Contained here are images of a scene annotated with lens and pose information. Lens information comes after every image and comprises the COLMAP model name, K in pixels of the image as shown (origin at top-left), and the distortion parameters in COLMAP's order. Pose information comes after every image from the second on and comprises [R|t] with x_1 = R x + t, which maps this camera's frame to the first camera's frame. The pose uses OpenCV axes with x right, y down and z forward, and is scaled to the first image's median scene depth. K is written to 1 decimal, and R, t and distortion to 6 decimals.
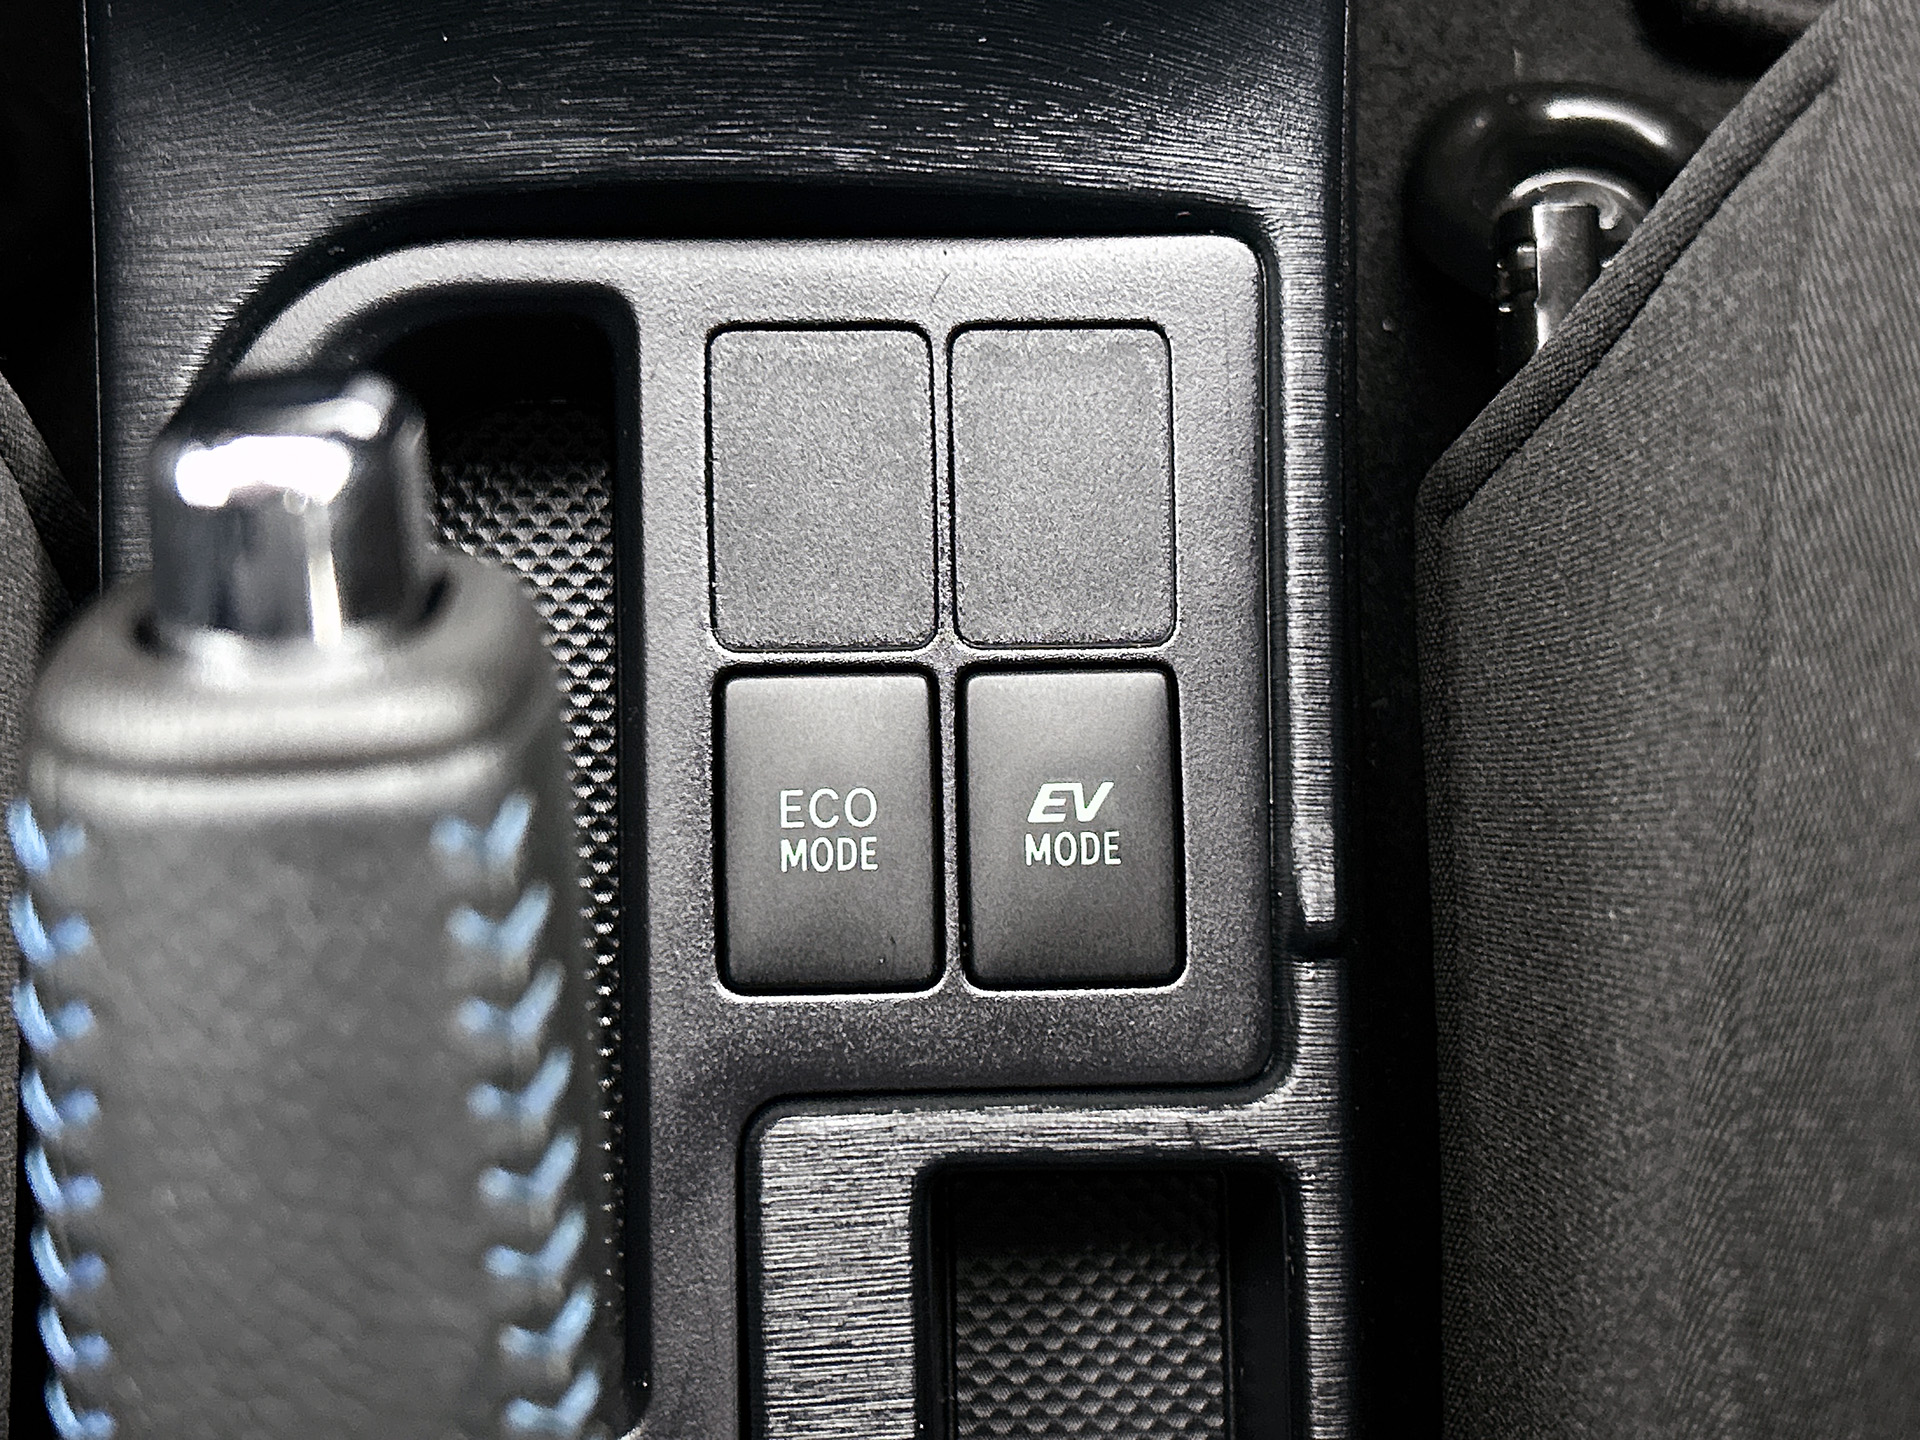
lens RADIAL K [[2625.6, 0, 960.0], [0, 2625.6, 720.0], [0, 0, 1]] dist [0.236678, -0.003615]
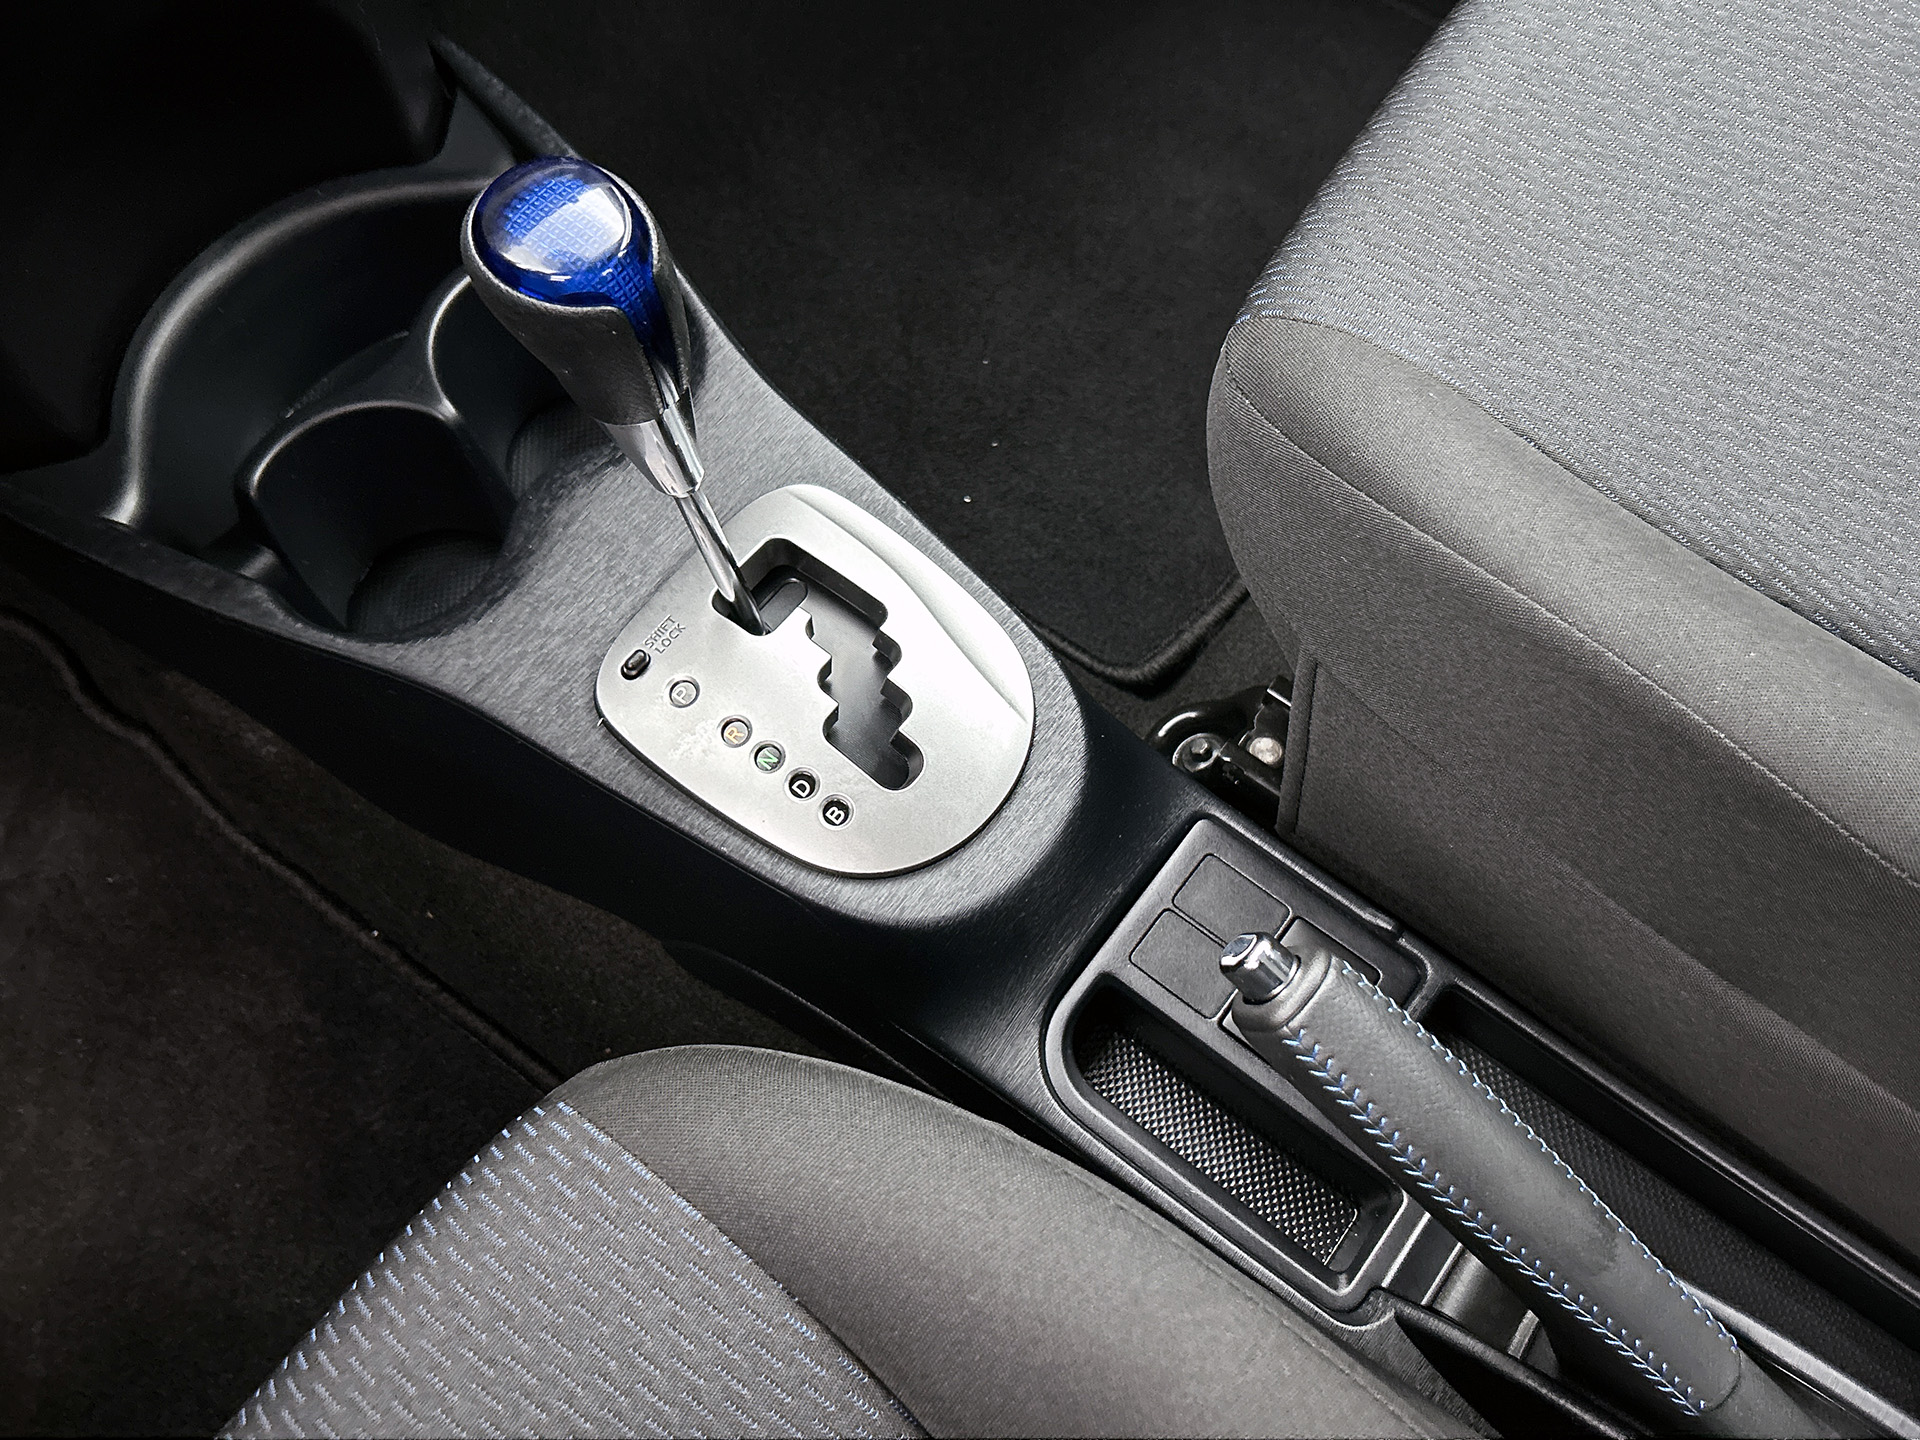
lens RADIAL K [[1615.9, 0, 960.0], [0, 1615.9, 720.0], [0, 0, 1]] dist [0.002802, 0.000506]
pose [[0.634299, -0.726880, 0.263267, -0.532550], [0.772808, 0.605326, -0.190651, -0.108679], [-0.020782, 0.324385, 0.945697, -0.939674]]
